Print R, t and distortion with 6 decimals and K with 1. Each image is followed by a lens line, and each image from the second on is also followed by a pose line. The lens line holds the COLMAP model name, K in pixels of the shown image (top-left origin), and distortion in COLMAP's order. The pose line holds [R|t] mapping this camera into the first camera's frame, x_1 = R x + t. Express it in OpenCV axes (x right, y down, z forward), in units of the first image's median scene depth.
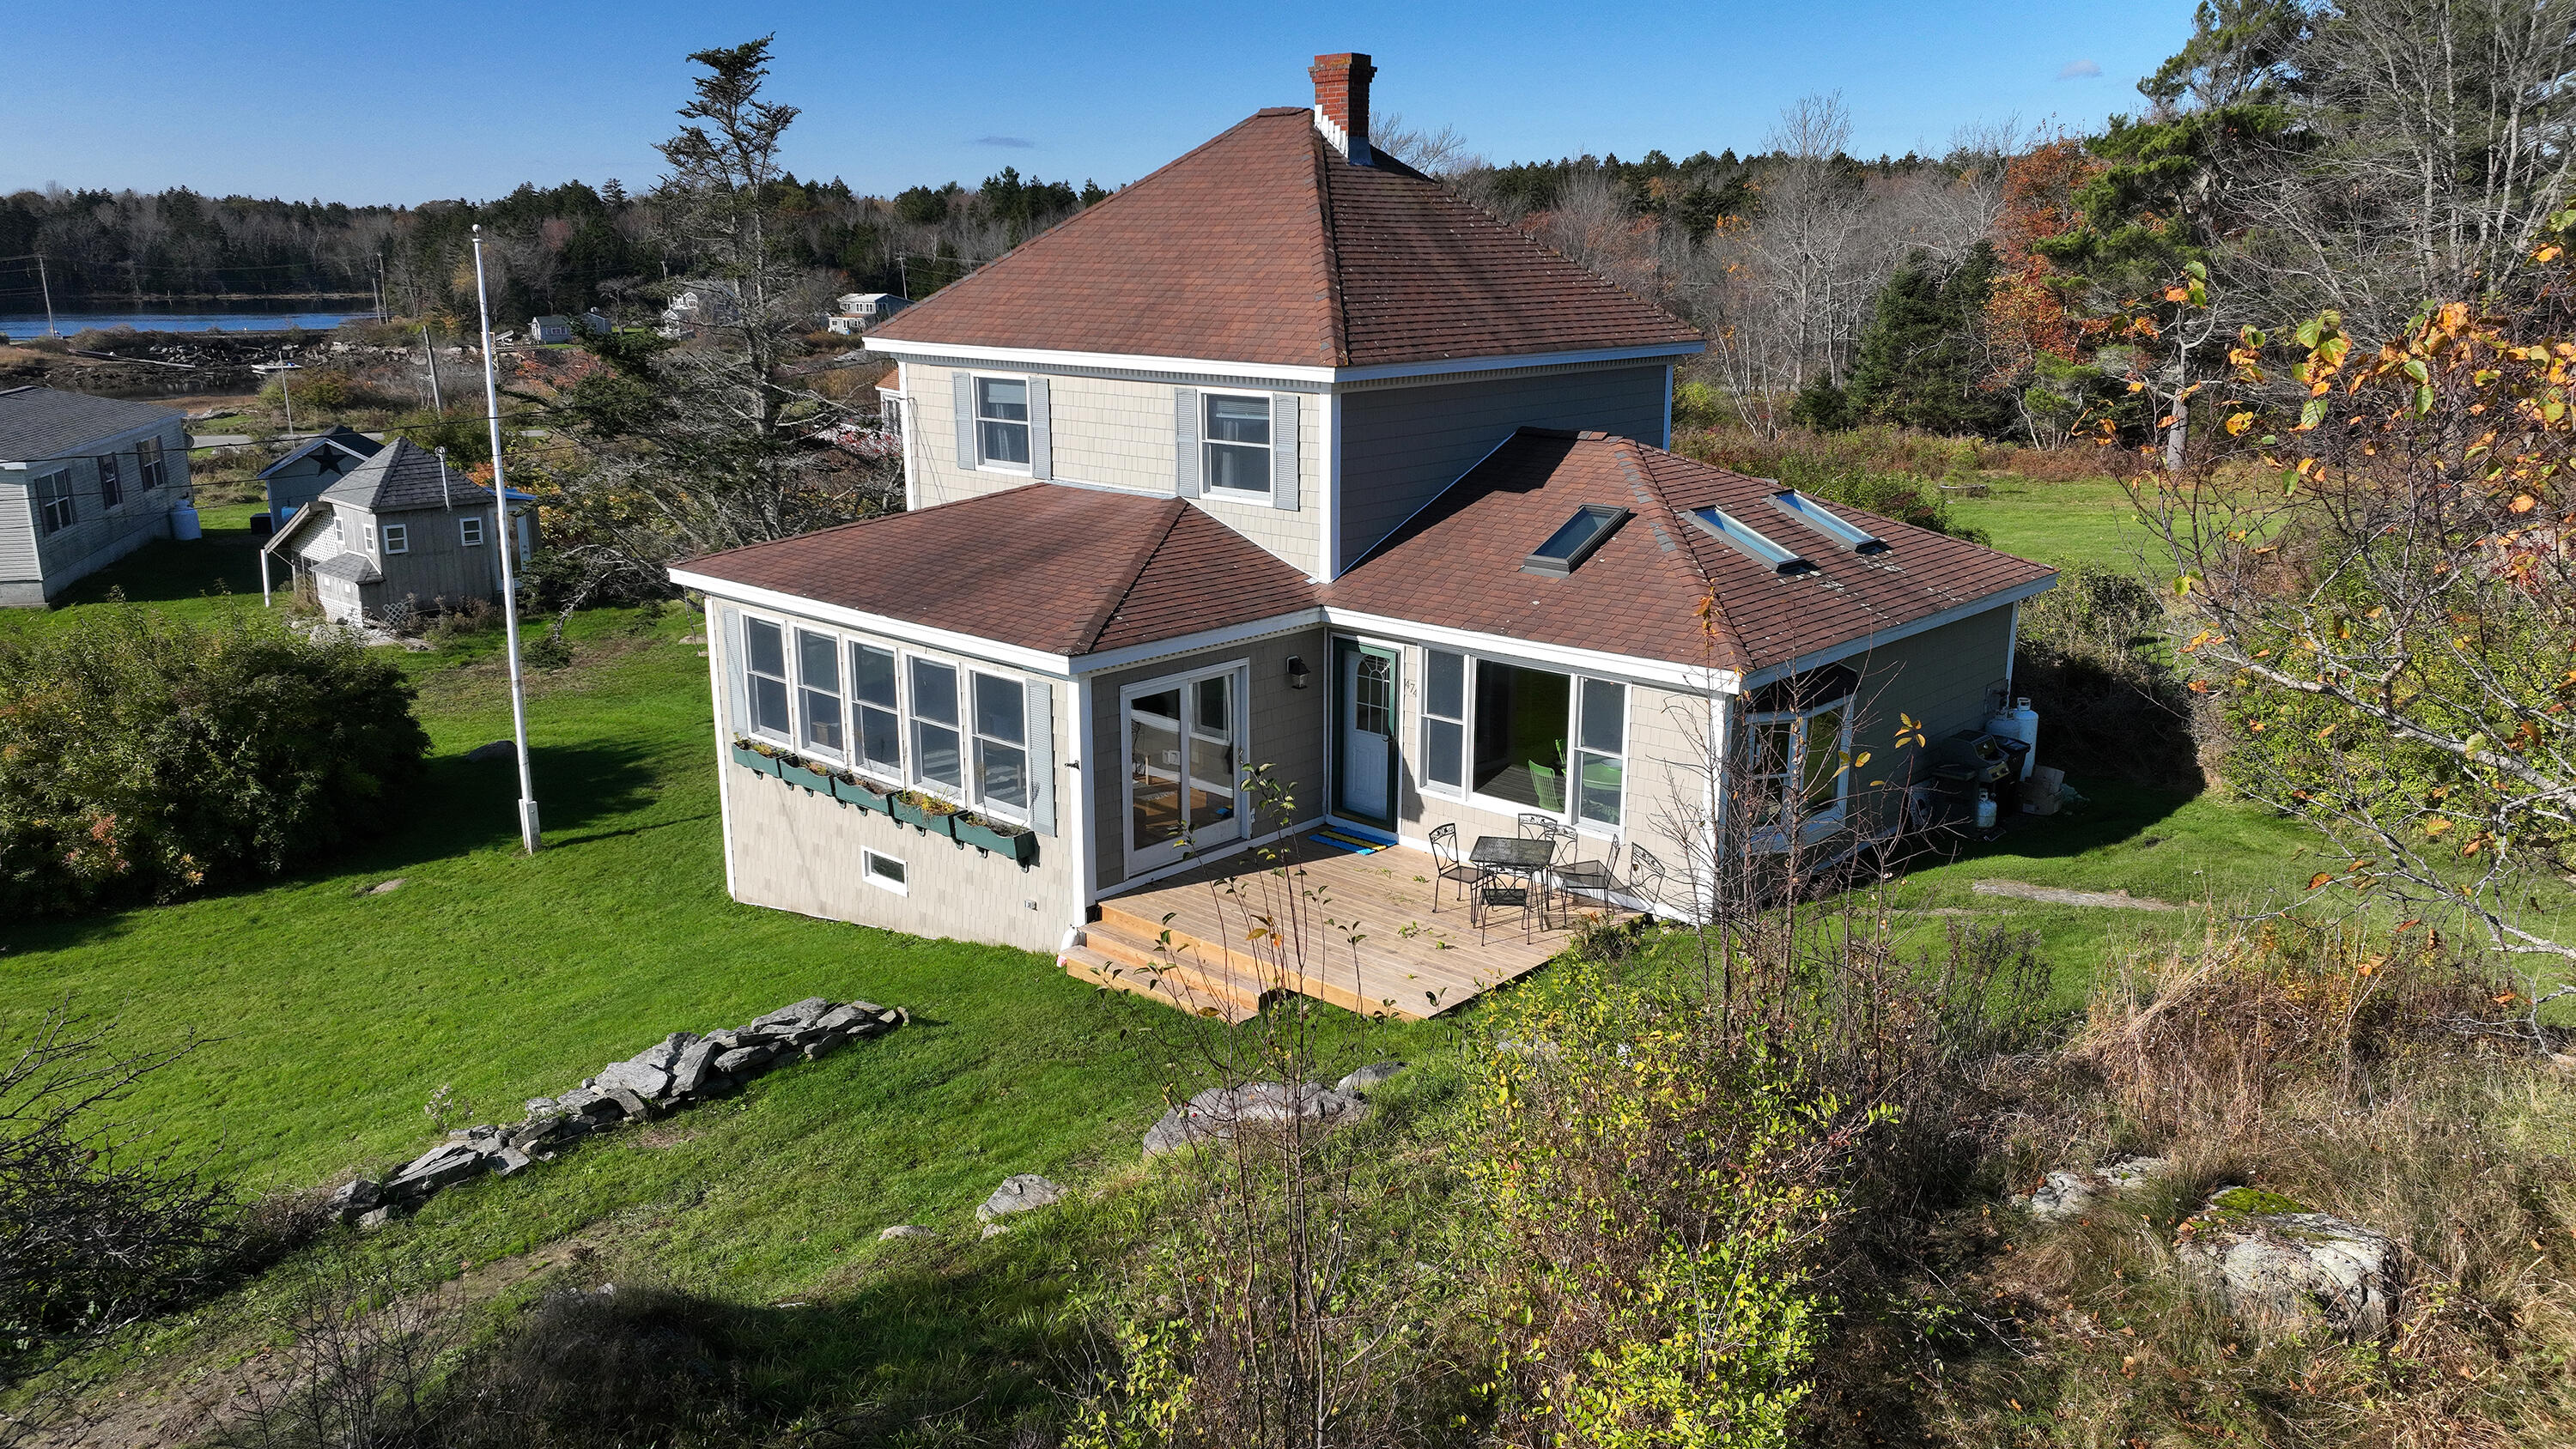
lens RADIAL K [[1809.2, 0, 1288.0], [0, 1809.2, 724.5], [0, 0, 1]] dist [0.002961, 0.000184]
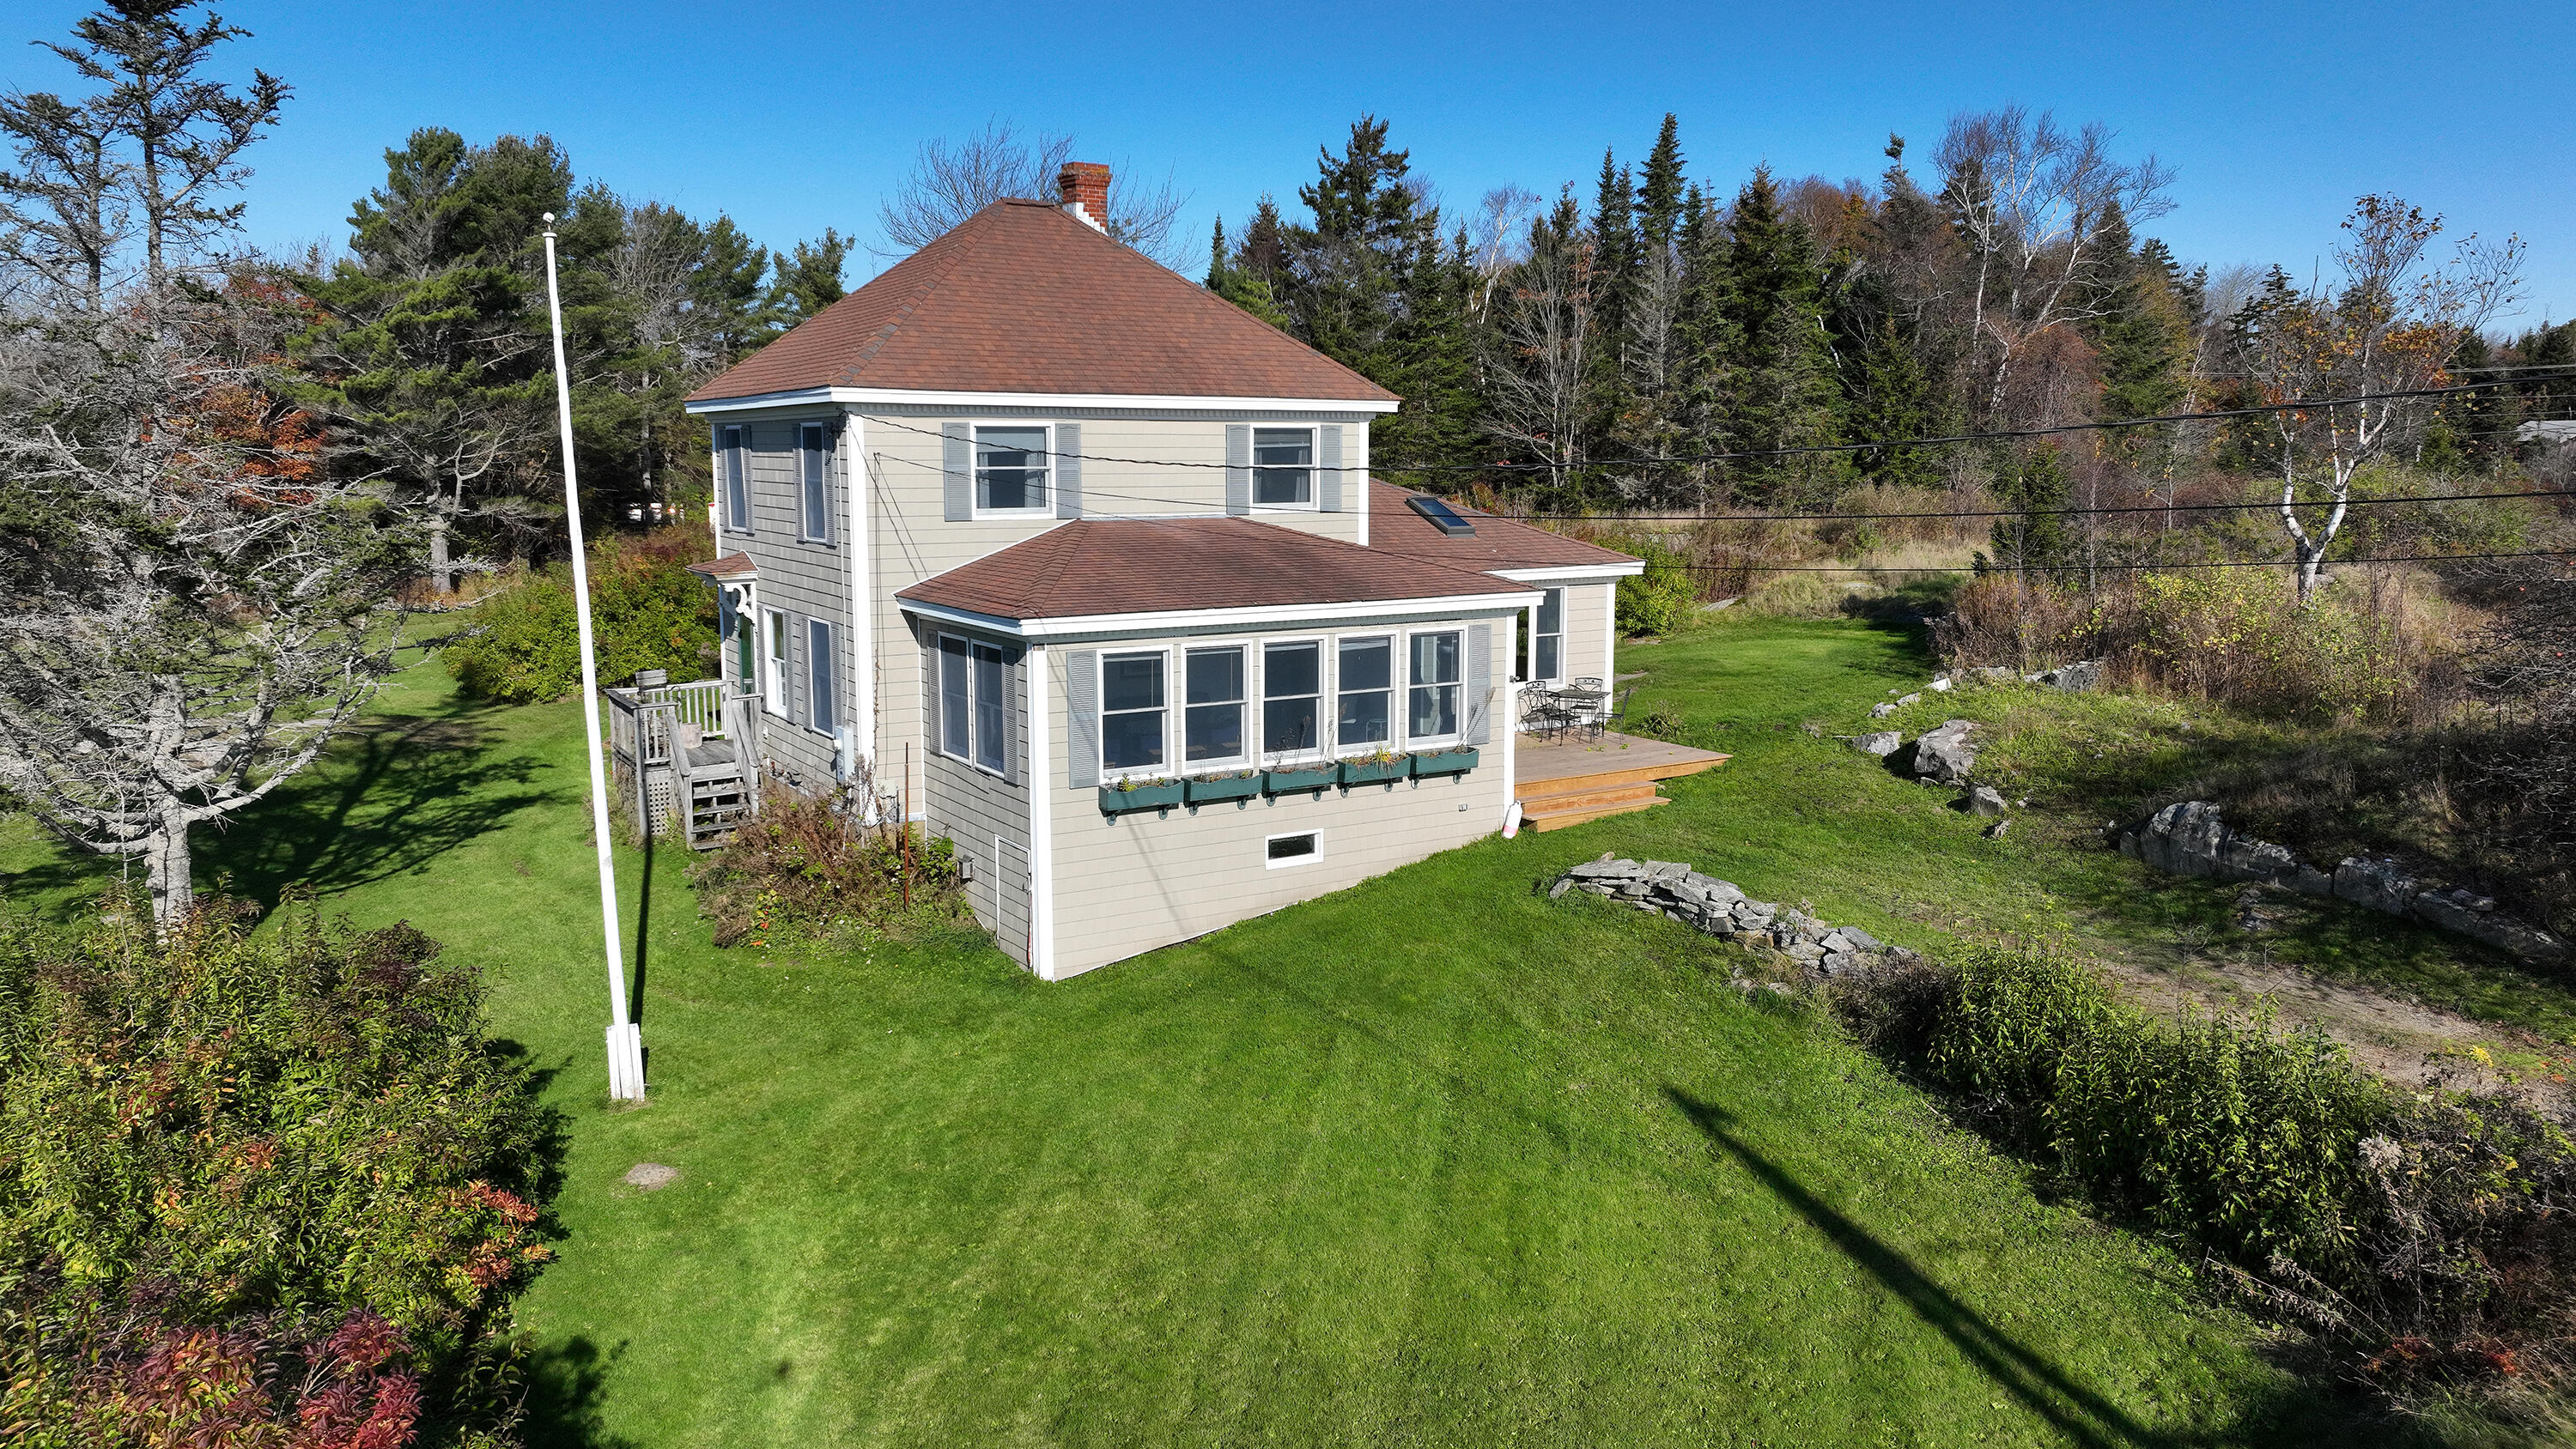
lens RADIAL K [[1809.2, 0, 1288.0], [0, 1809.2, 724.5], [0, 0, 1]] dist [0.002961, 0.000184]
pose [[0.267251, -0.145015, 0.952653, -1.255752], [0.241924, 0.967046, 0.079338, -0.080047], [-0.932764, 0.209267, 0.293527, 0.661899]]
